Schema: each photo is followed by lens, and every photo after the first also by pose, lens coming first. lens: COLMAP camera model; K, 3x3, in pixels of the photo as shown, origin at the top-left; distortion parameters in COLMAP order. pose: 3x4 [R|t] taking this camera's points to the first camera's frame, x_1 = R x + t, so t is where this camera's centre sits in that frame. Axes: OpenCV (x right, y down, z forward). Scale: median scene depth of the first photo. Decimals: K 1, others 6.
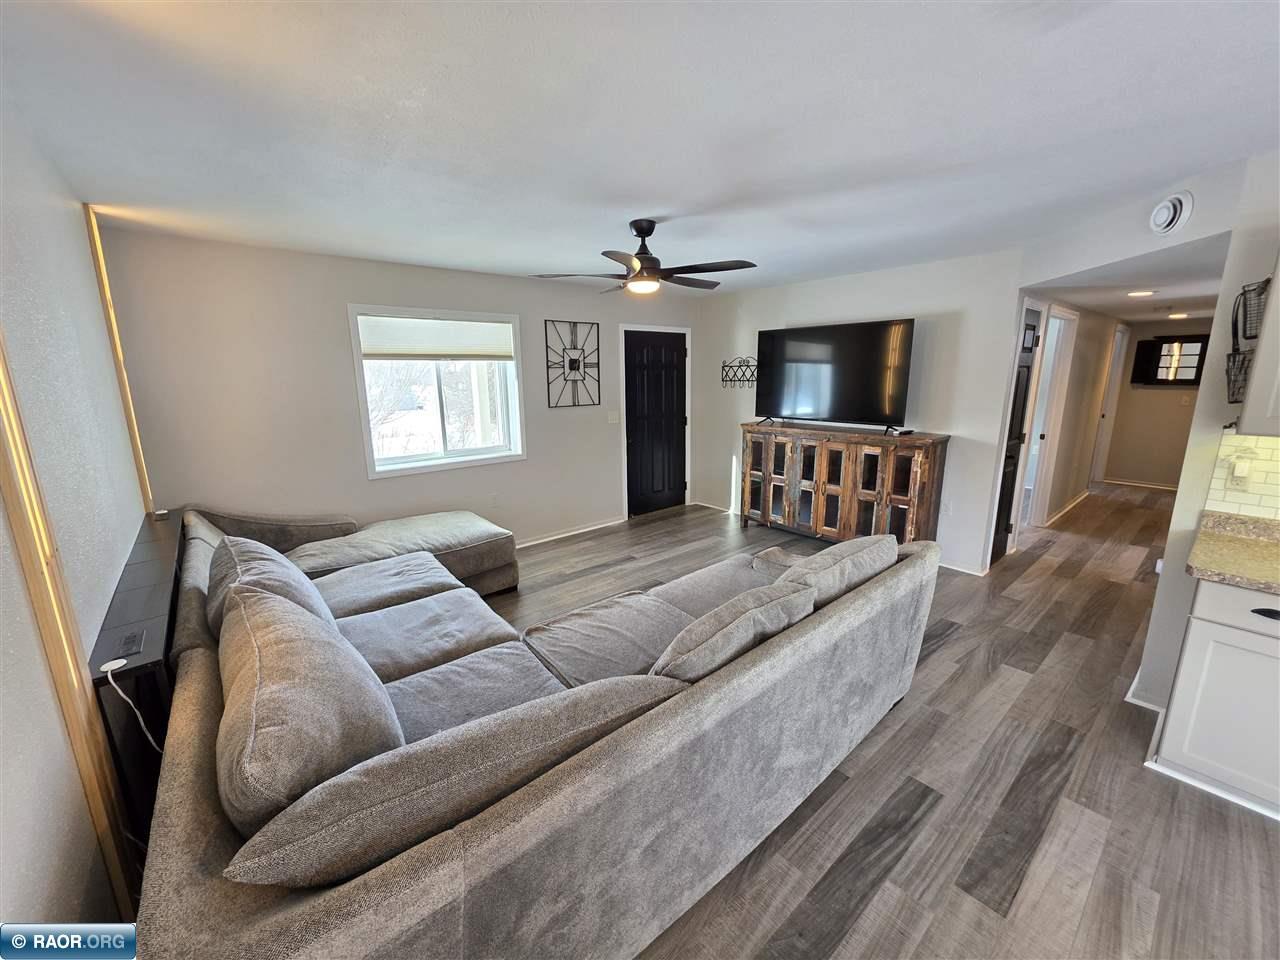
lens RADIAL K [[509.1, 0, 640.2], [0, 509.1, 475.0], [0, 0, 1]] dist [0.002133, 0.000379]
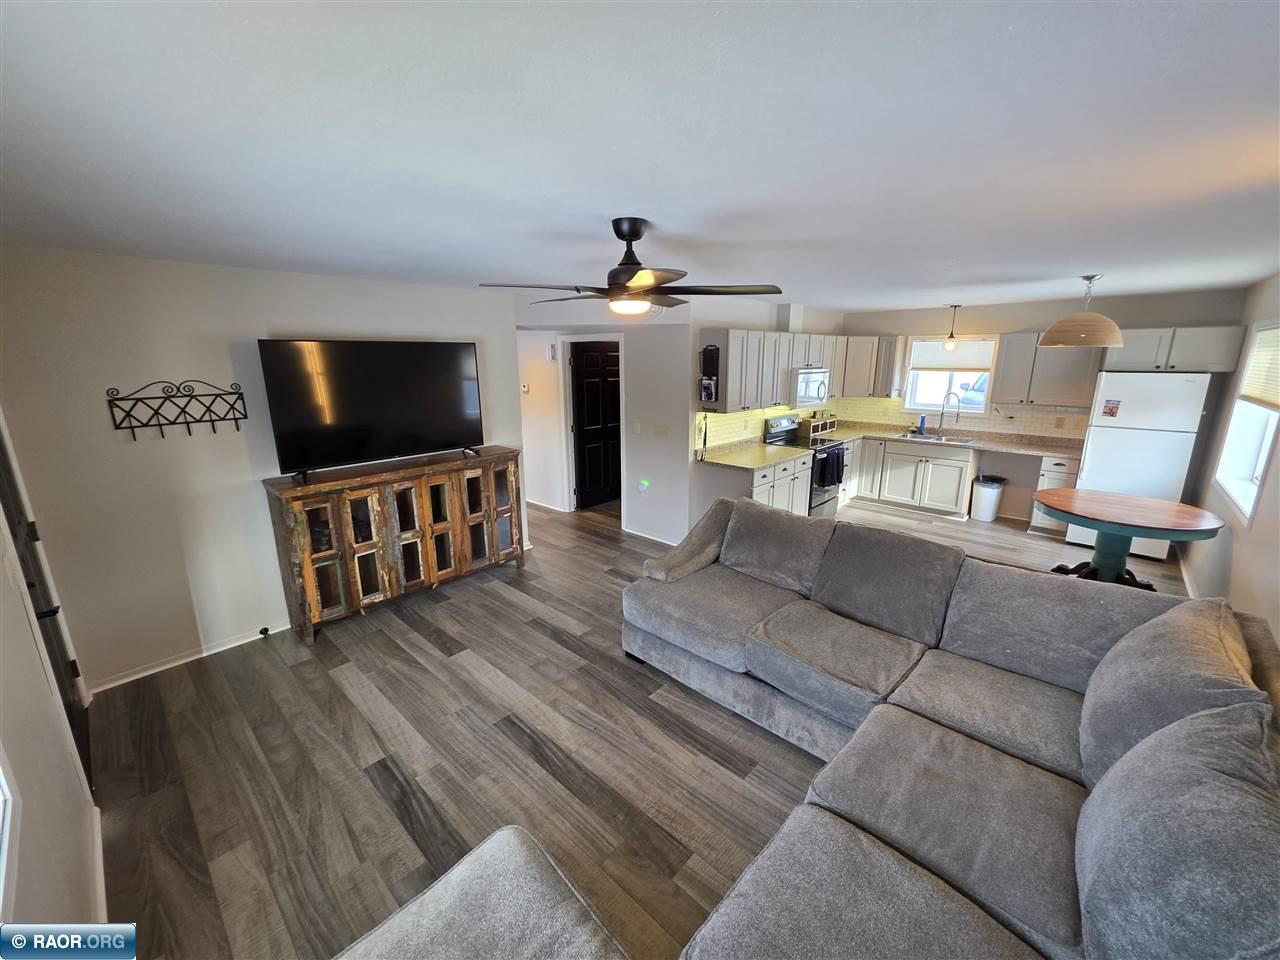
lens RADIAL K [[509.1, 0, 640.2], [0, 509.1, 475.0], [0, 0, 1]] dist [0.002133, 0.000379]
pose [[-0.123573, -0.215284, 0.968702, -0.497018], [0.207267, 0.949053, 0.237357, -0.194802], [-0.970448, 0.230111, -0.072656, 0.694701]]
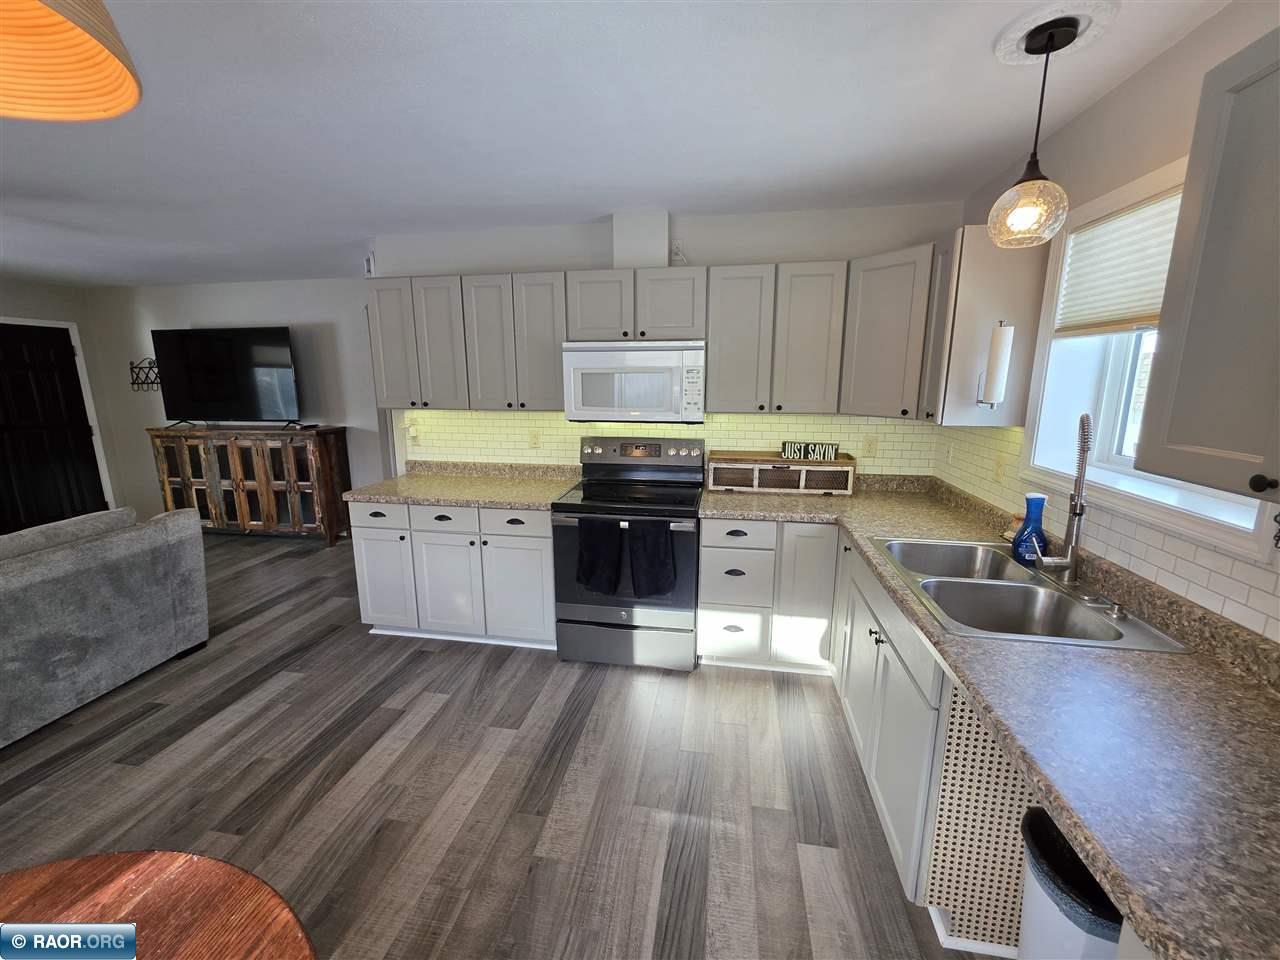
lens RADIAL K [[509.1, 0, 640.2], [0, 509.1, 475.0], [0, 0, 1]] dist [0.002133, 0.000379]
pose [[0.768519, -0.115569, 0.629304, 0.331517], [0.126291, 0.991602, 0.027873, 0.078980], [-0.627240, 0.058054, 0.776659, -0.316792]]
